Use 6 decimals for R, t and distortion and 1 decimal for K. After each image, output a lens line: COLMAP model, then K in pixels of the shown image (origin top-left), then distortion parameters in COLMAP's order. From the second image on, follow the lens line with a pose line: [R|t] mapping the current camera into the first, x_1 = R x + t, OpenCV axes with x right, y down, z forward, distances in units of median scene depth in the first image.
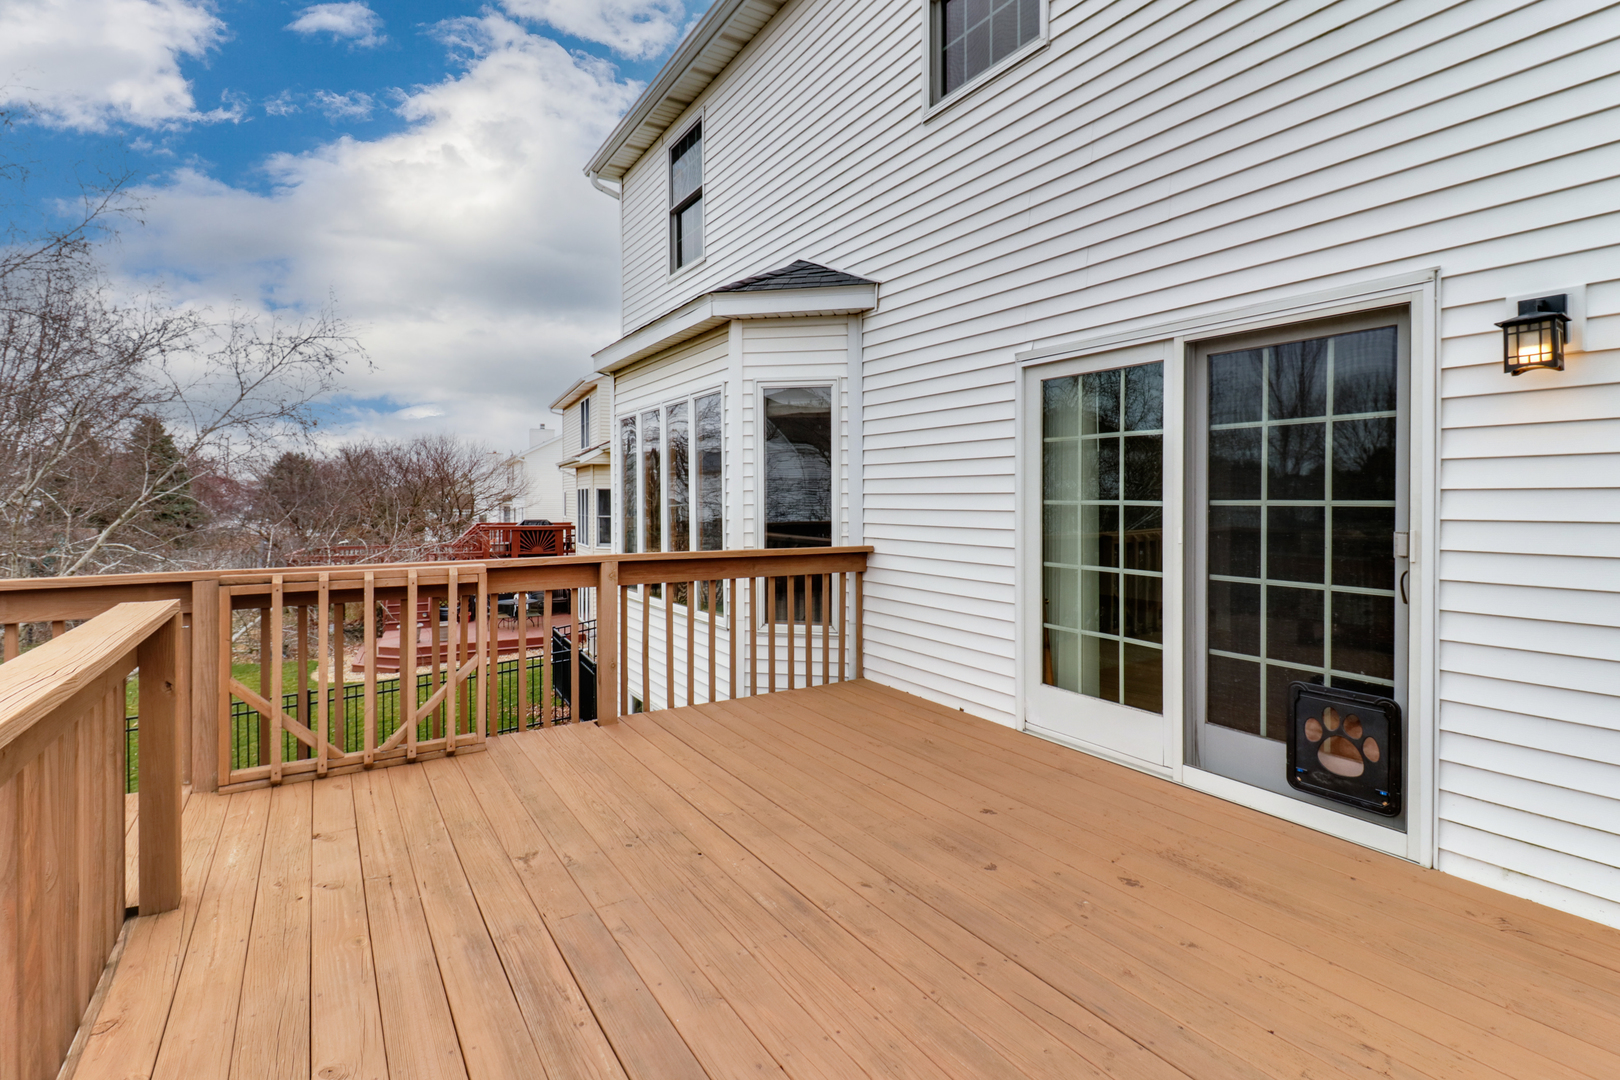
lens RADIAL K [[748.1, 0, 815.0], [0, 748.1, 509.8], [0, 0, 1]] dist [0.019327, -0.012681]
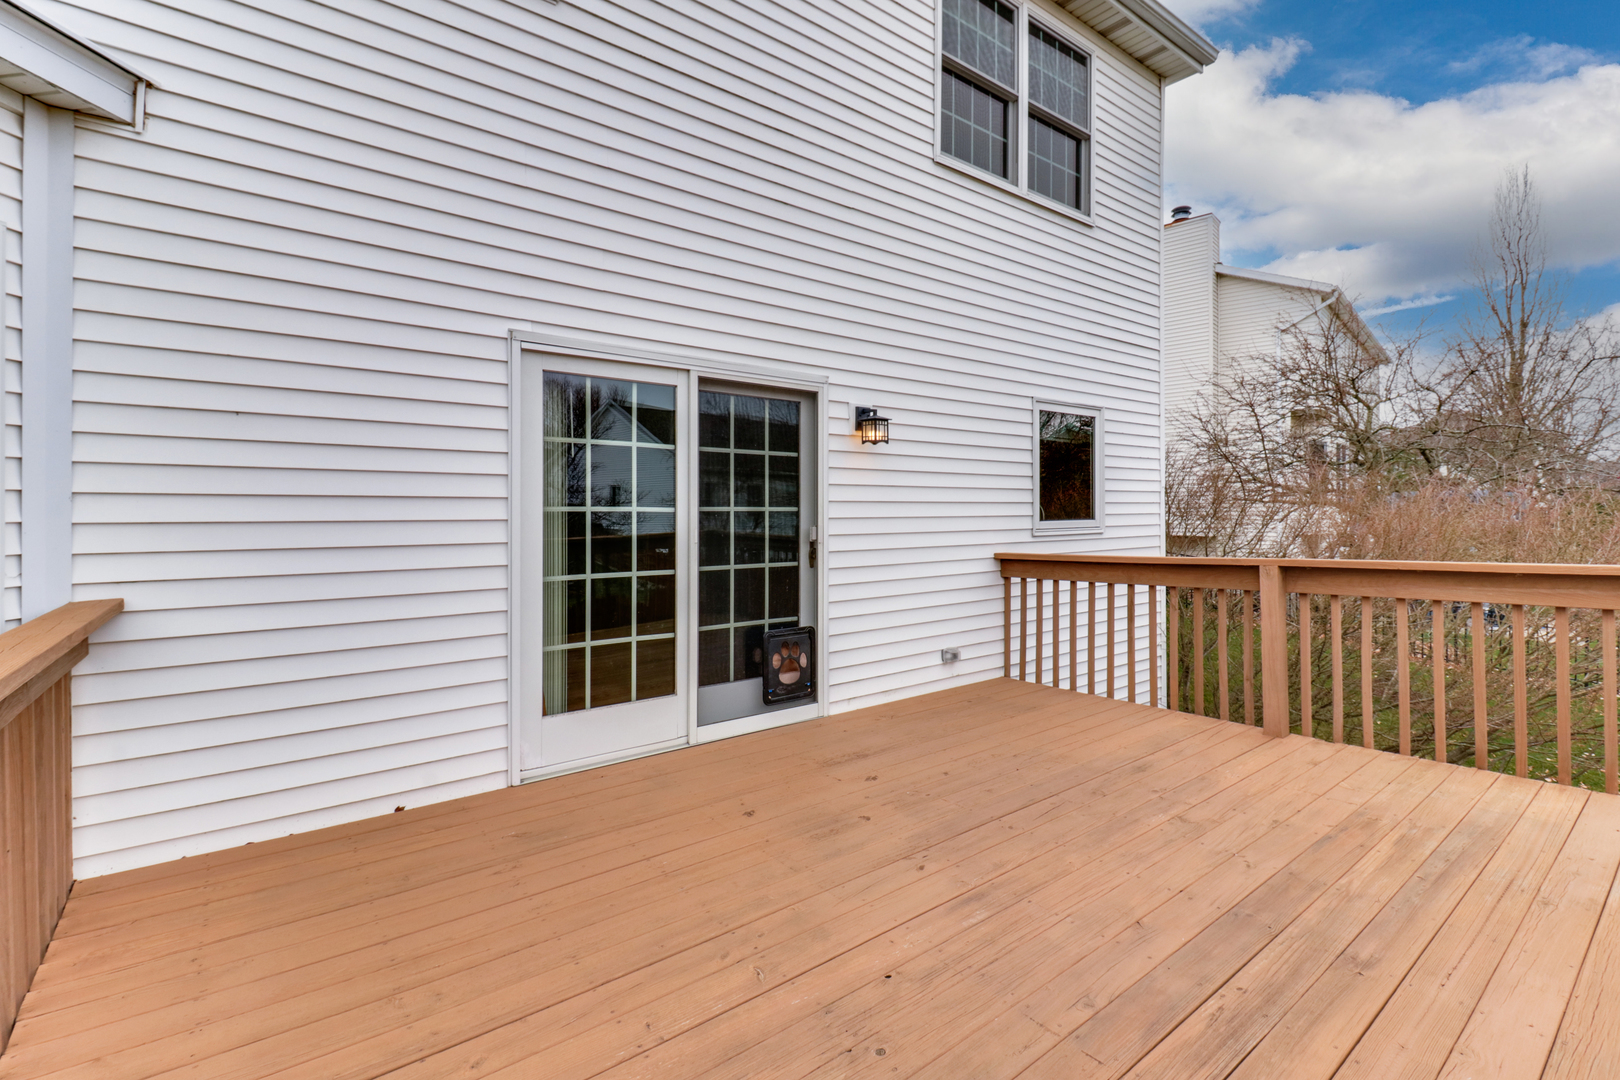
lens RADIAL K [[748.1, 0, 815.0], [0, 748.1, 509.8], [0, 0, 1]] dist [0.019327, -0.012681]
pose [[-0.089221, 0.004794, 0.996000, -0.874835], [0.017154, 0.999848, -0.003276, -0.000421], [-0.995864, 0.016793, -0.089289, 1.114287]]
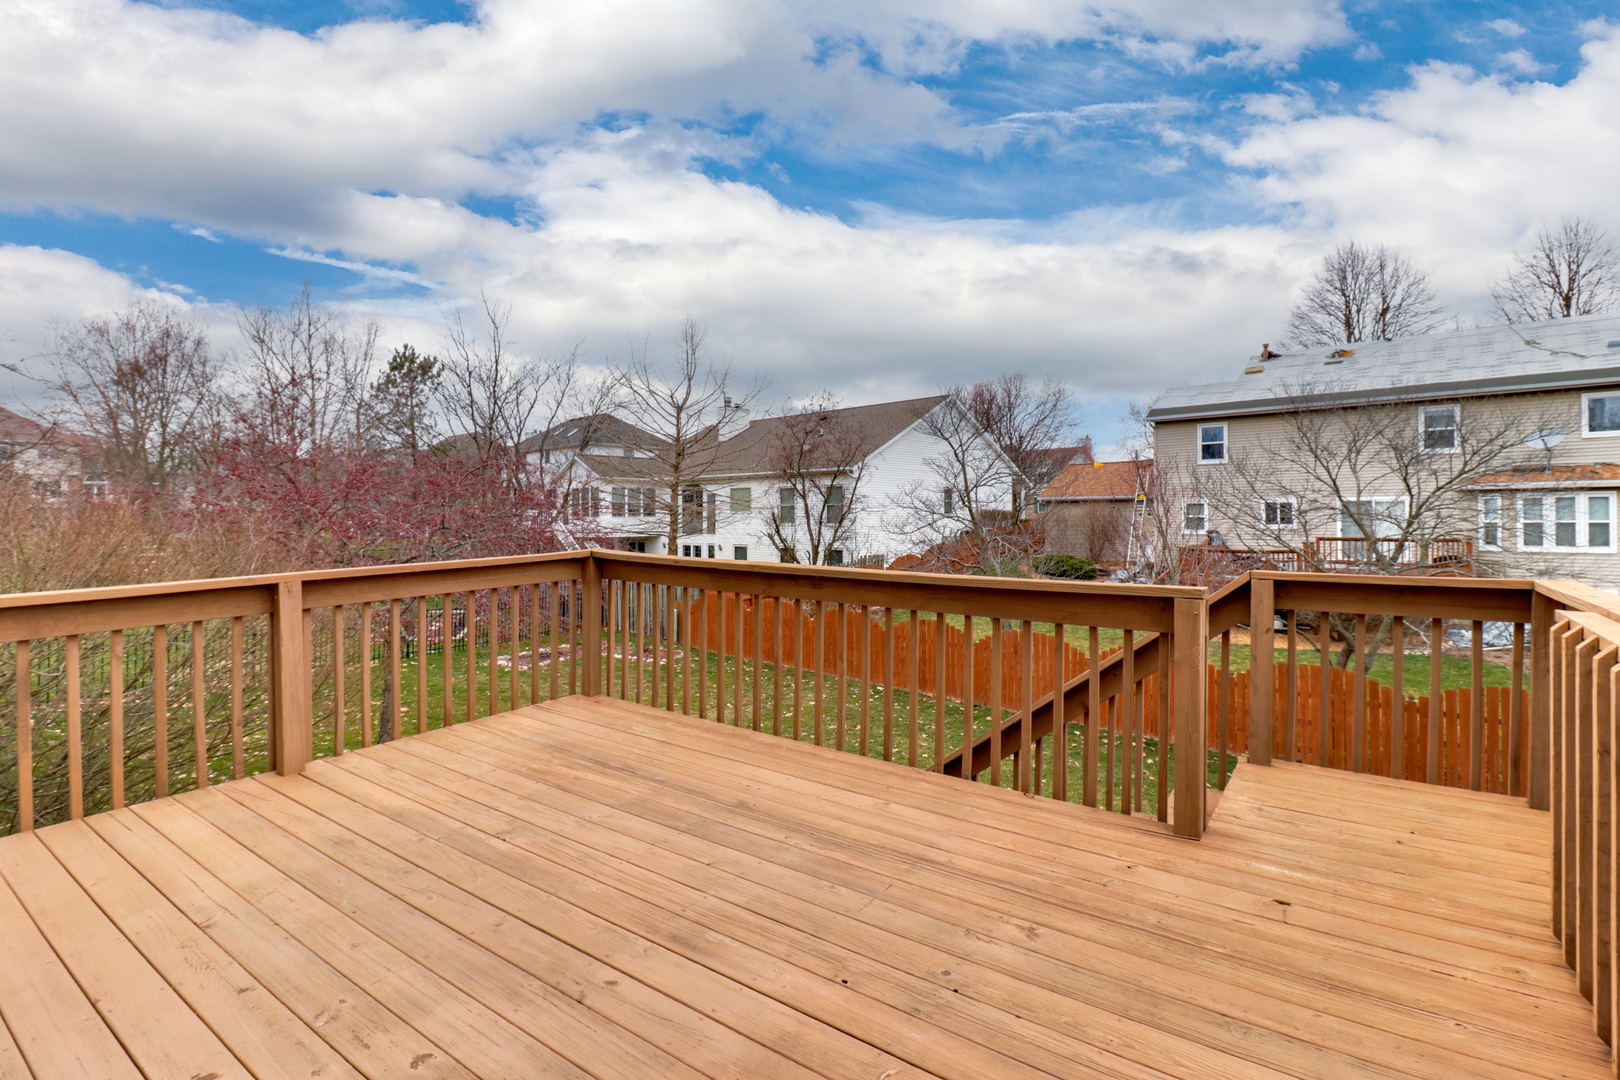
lens RADIAL K [[748.1, 0, 815.0], [0, 748.1, 509.8], [0, 0, 1]] dist [0.019327, -0.012681]
pose [[-0.928639, 0.000937, -0.370985, 0.148554], [-0.000346, 0.999994, 0.003392, -0.012967], [0.370986, 0.003278, -0.928633, 1.657517]]
